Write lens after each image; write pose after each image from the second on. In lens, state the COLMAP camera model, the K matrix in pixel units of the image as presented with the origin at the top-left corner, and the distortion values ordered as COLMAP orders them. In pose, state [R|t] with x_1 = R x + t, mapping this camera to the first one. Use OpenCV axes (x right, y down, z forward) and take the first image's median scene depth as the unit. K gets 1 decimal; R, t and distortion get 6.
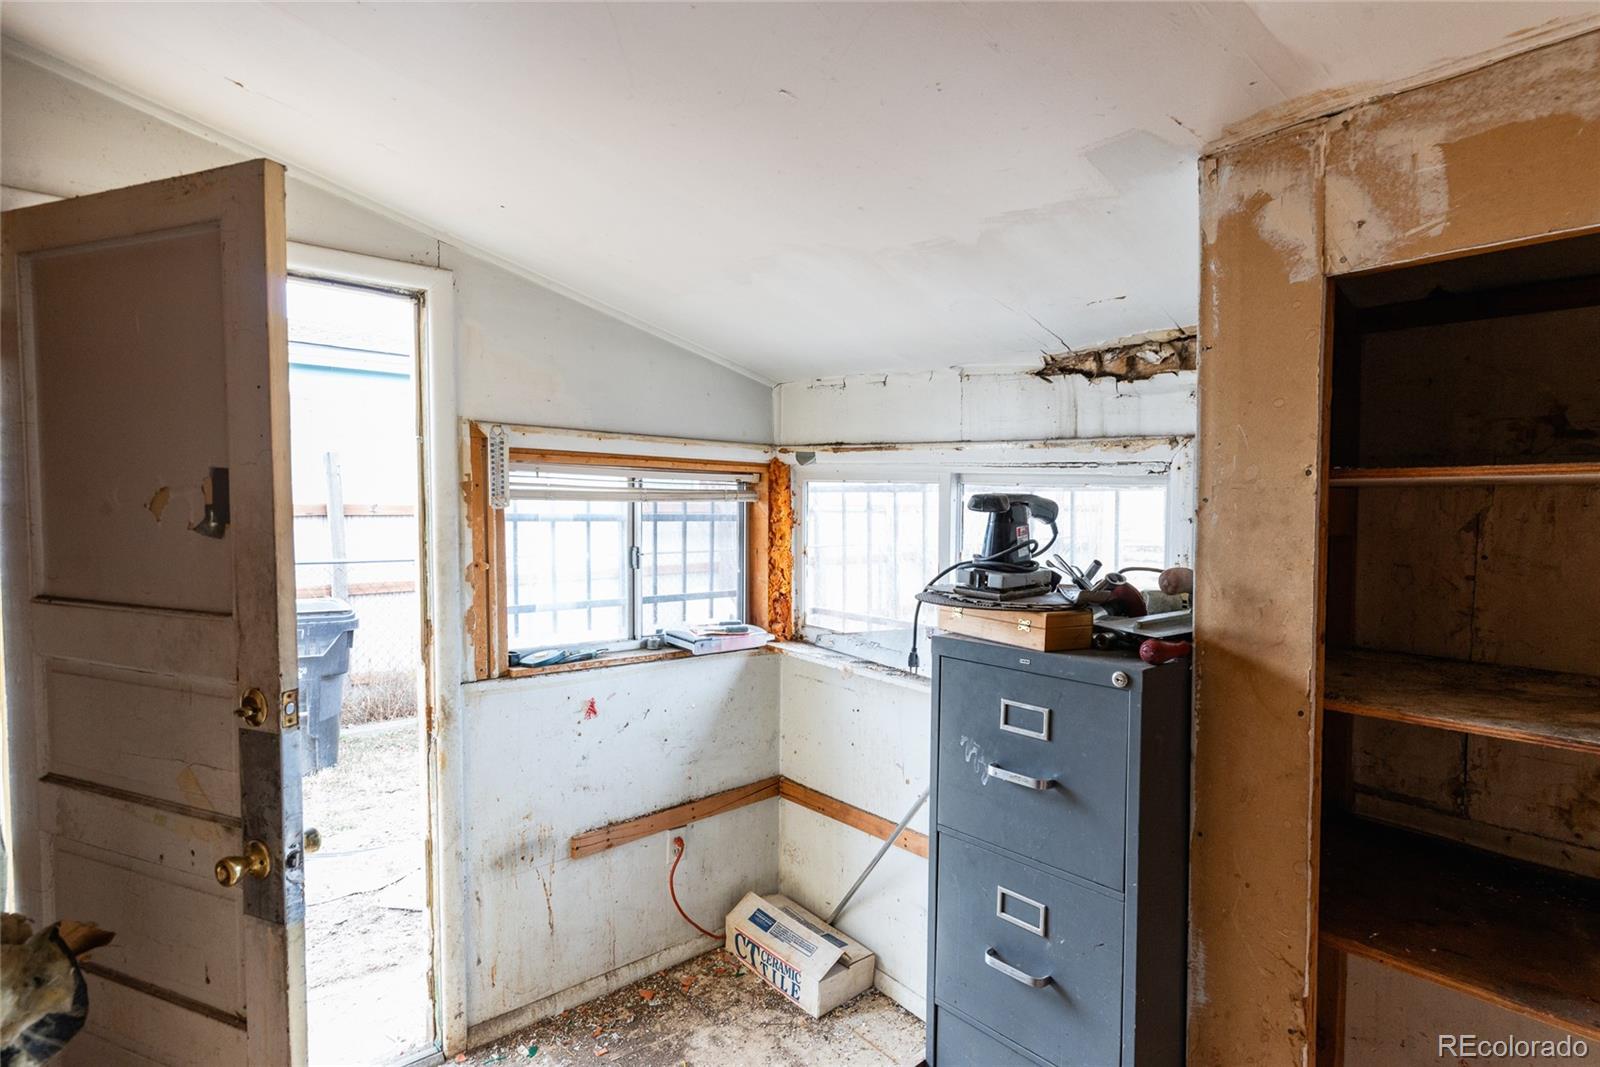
lens RADIAL K [[786.0, 0, 873.1], [0, 786.0, 534.8], [0, 0, 1]] dist [-0.000140, 0.000049]
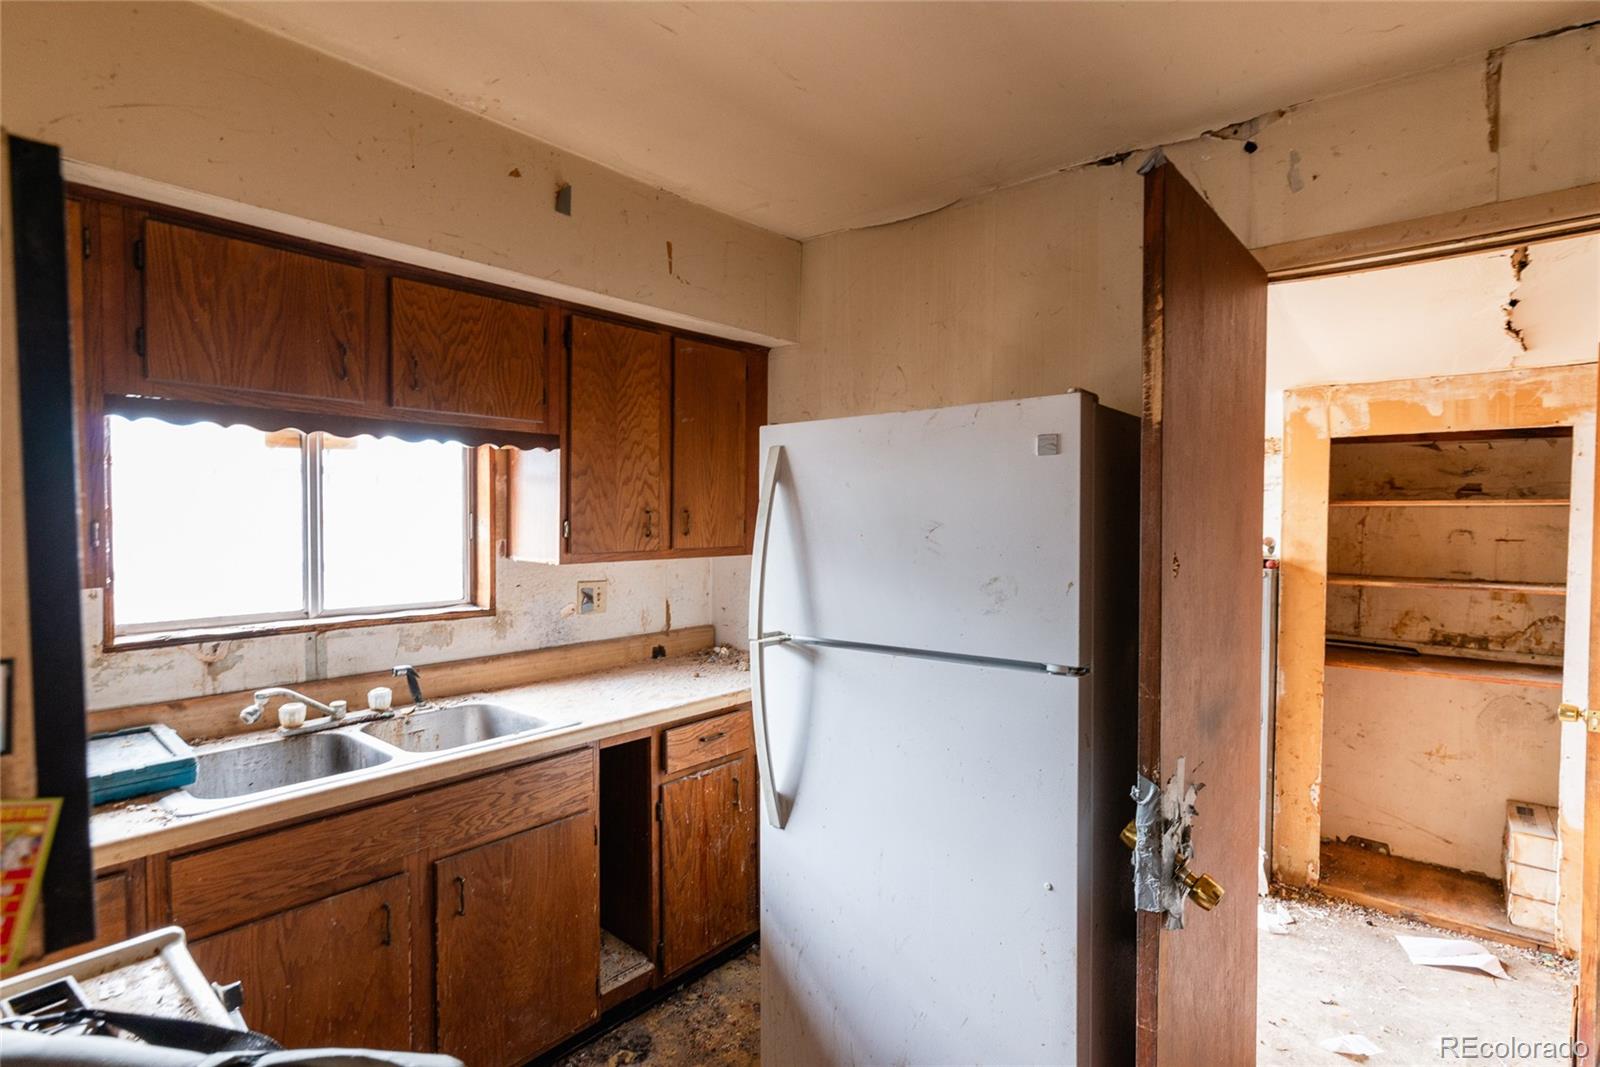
lens RADIAL K [[786.0, 0, 849.7], [0, 786.0, 538.3], [0, 0, 1]] dist [-0.000140, 0.000049]
pose [[0.986073, -0.000027, 0.166312, -1.671938], [0.001471, 0.999962, -0.008559, 0.077410], [-0.166306, 0.008684, 0.986036, -1.597490]]
